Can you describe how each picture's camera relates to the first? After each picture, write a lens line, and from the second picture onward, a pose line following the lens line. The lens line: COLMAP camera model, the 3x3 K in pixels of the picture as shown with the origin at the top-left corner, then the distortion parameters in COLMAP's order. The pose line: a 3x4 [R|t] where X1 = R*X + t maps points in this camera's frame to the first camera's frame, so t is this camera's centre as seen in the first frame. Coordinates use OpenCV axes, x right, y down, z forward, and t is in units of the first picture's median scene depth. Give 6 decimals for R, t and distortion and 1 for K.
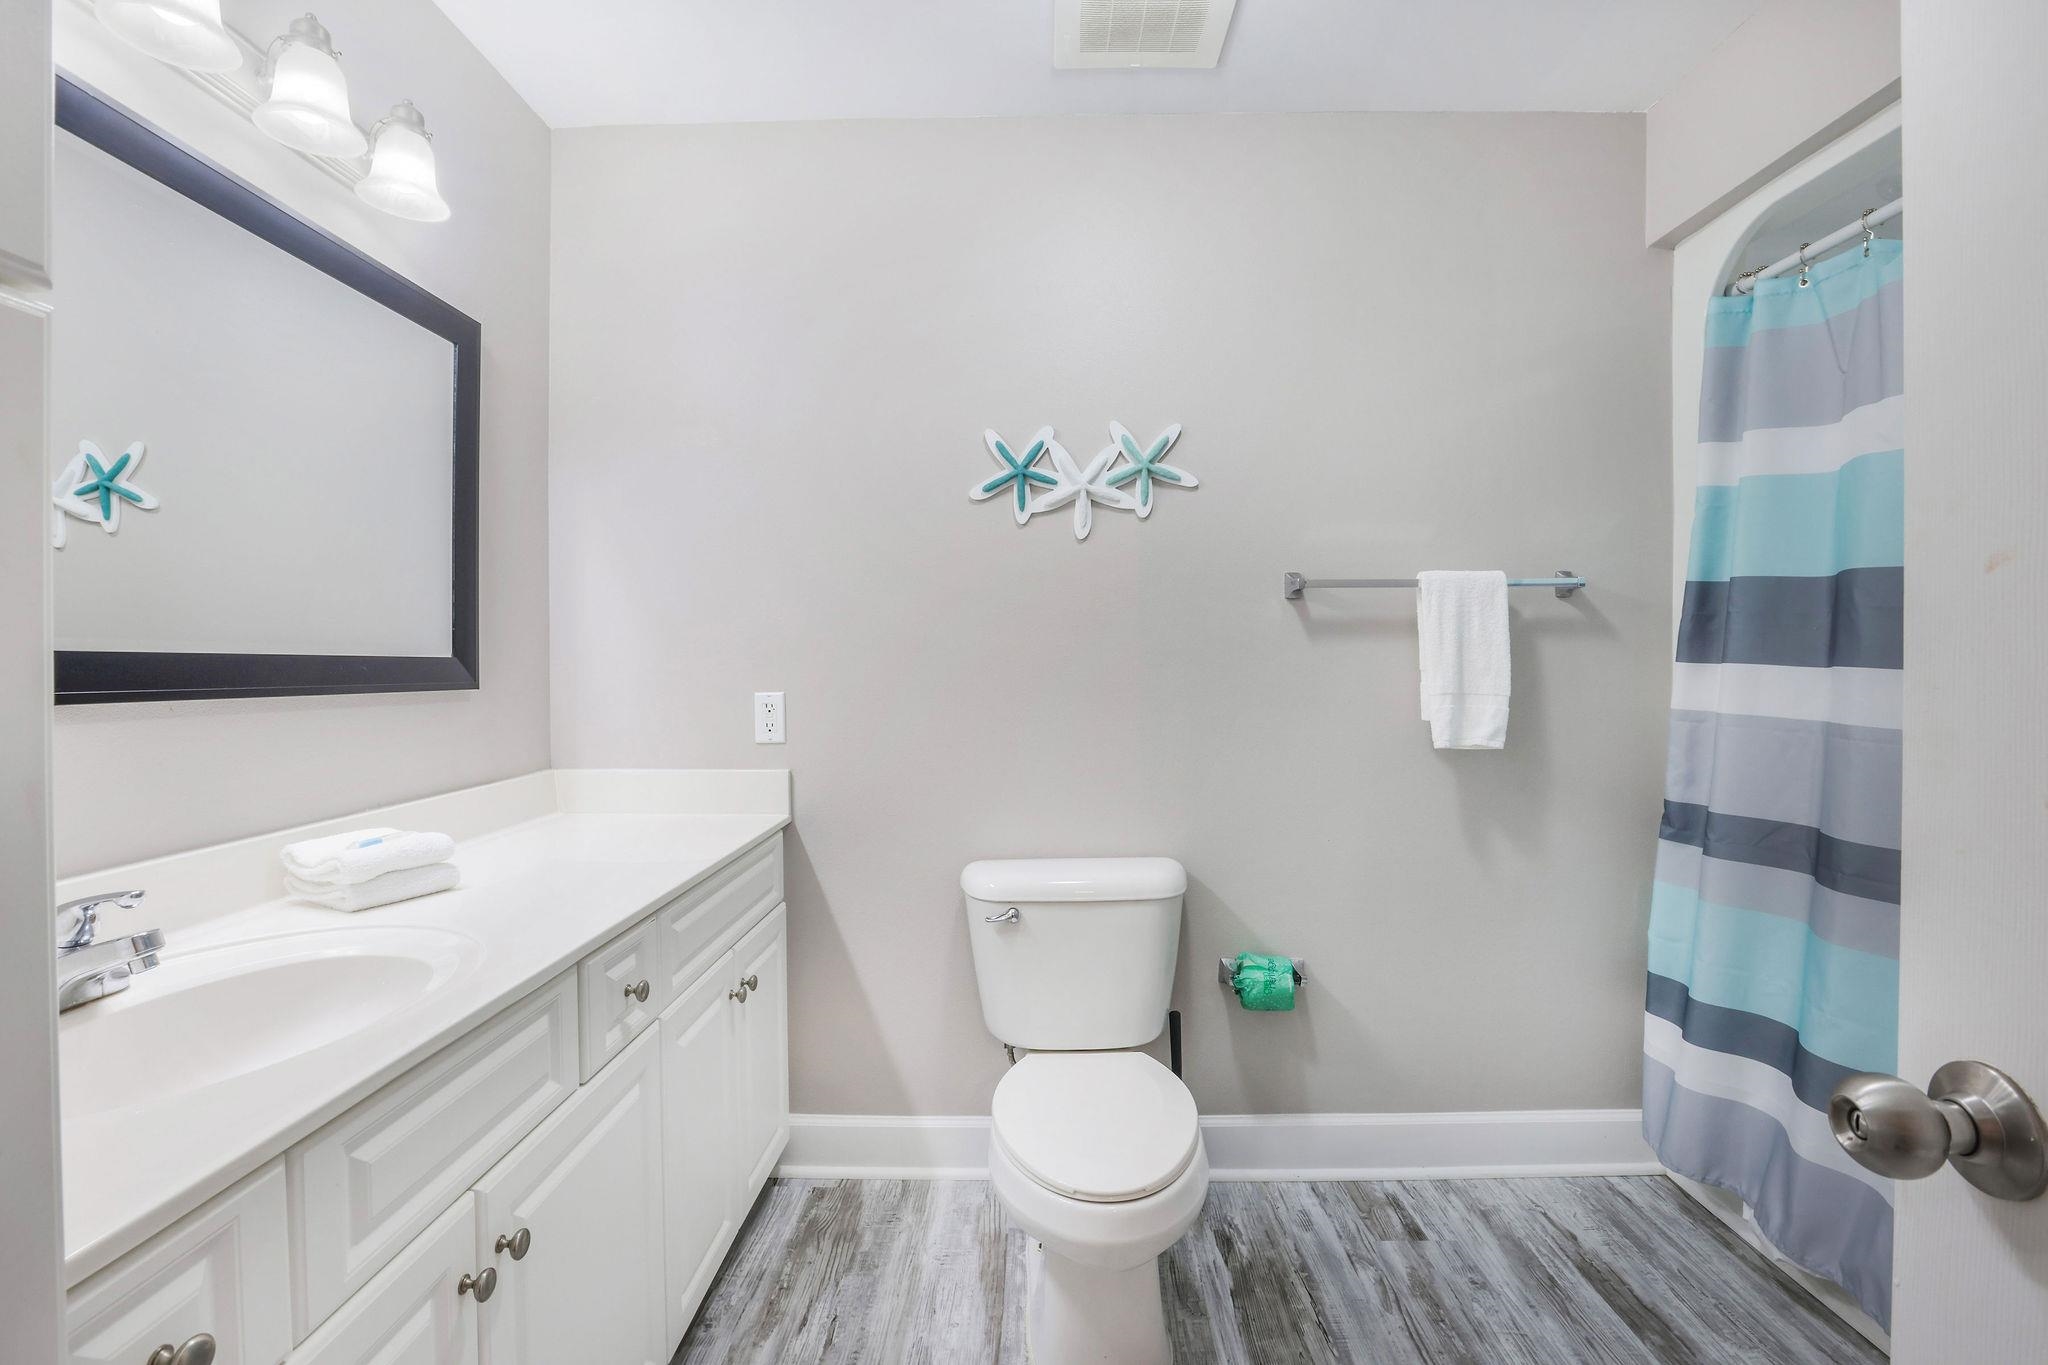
lens RADIAL K [[930.2, 0, 1017.1], [0, 930.2, 698.3], [0, 0, 1]] dist [-0.039970, 0.001170]
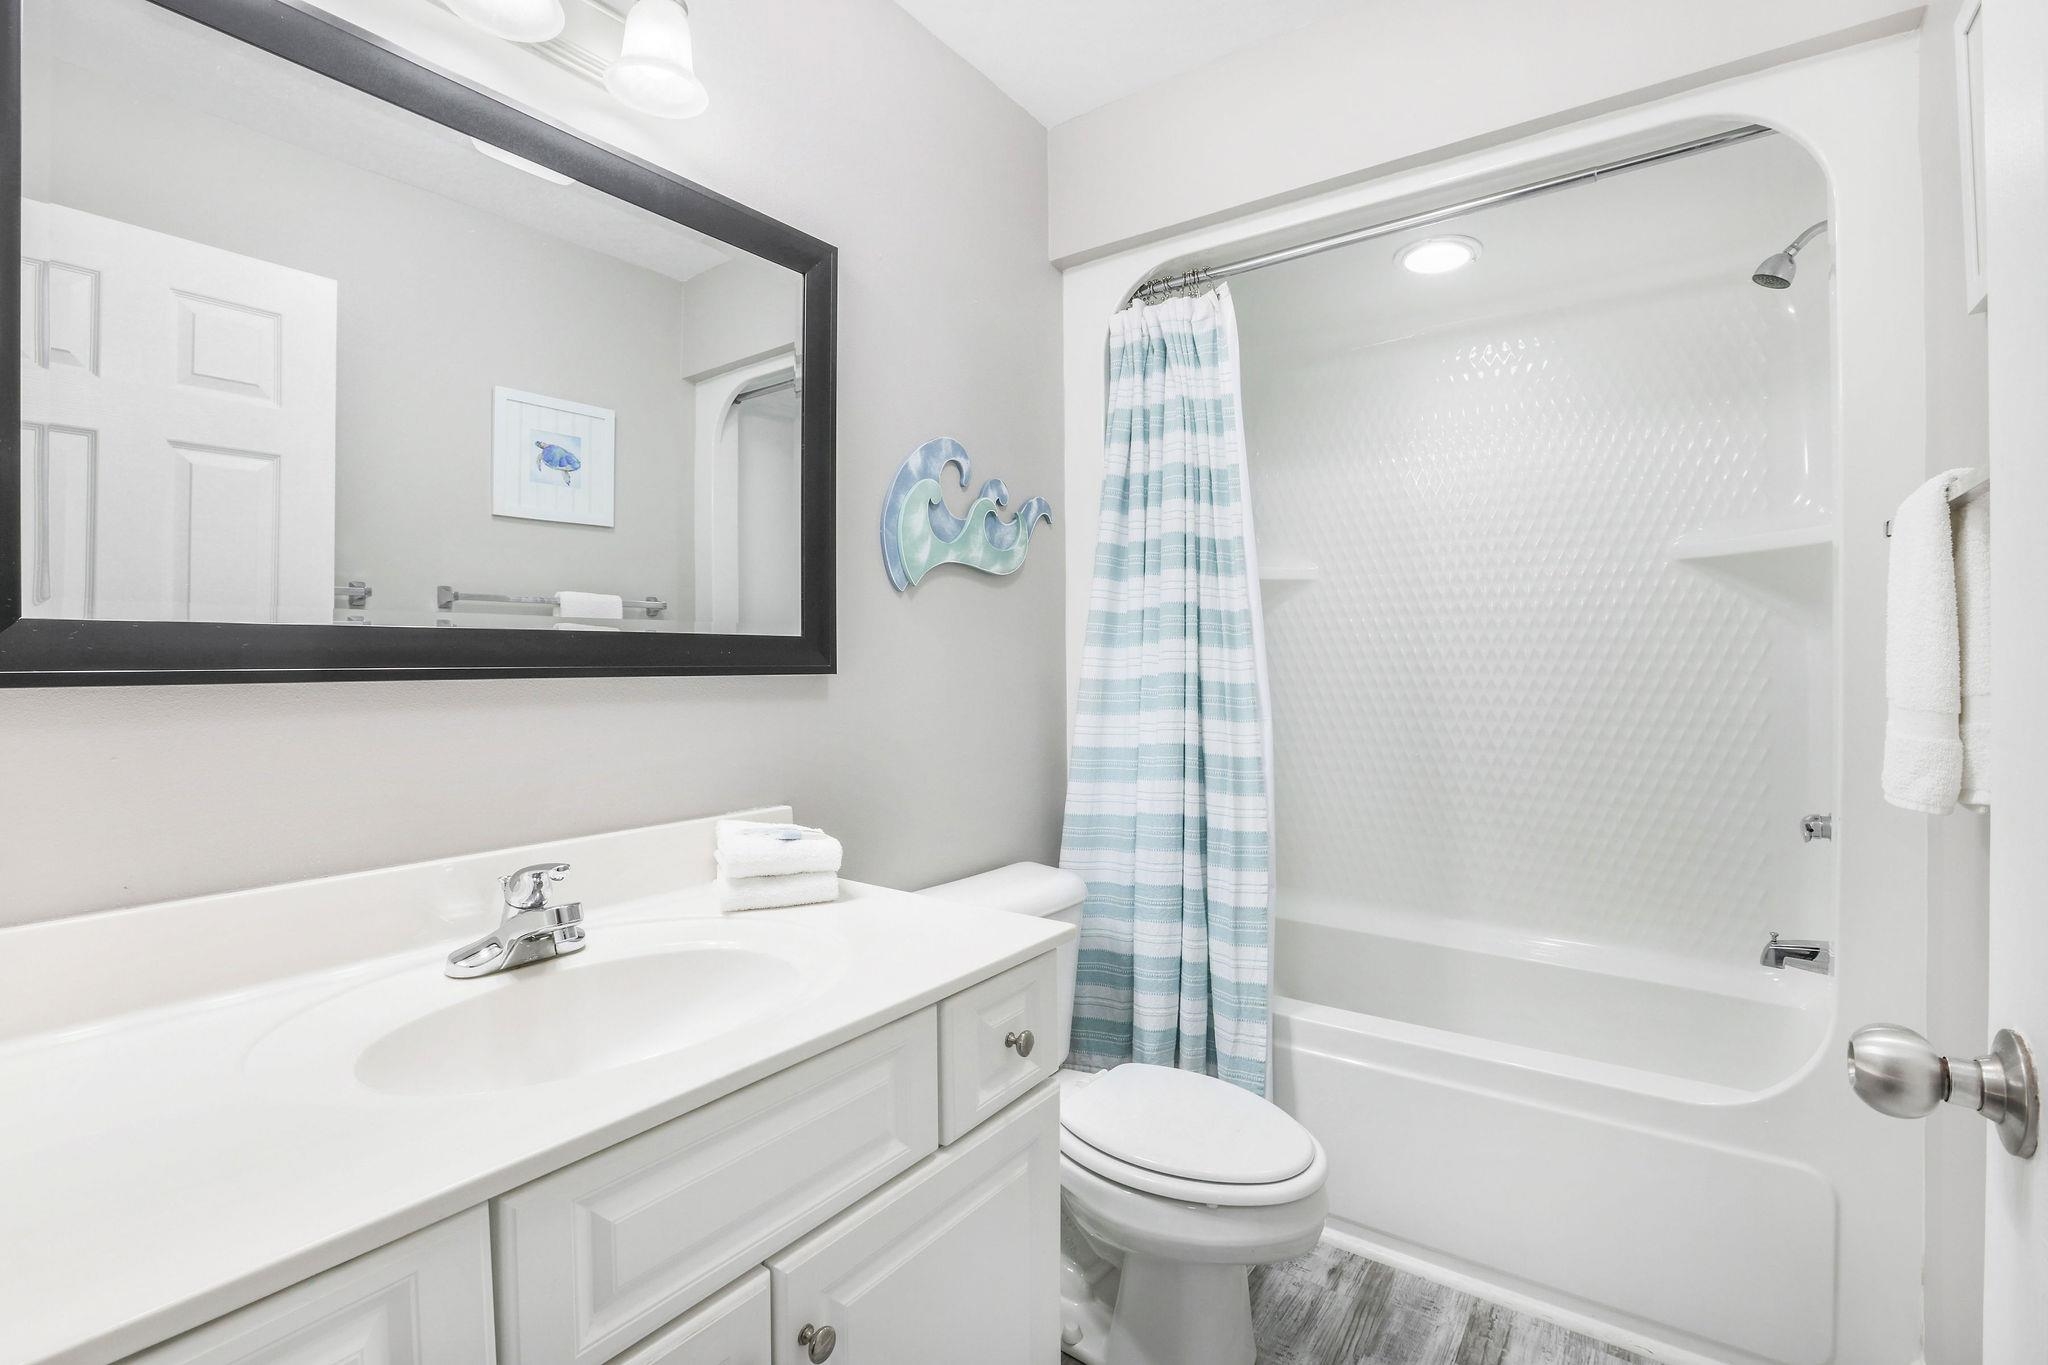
lens RADIAL K [[930.2, 0, 1017.1], [0, 930.2, 698.3], [0, 0, 1]] dist [-0.039970, 0.001170]
pose [[0.822145, 0.018335, -0.568983, 0.056895], [-0.010301, 0.999797, 0.017333, -0.002349], [0.569186, -0.008389, 0.822166, 0.386850]]
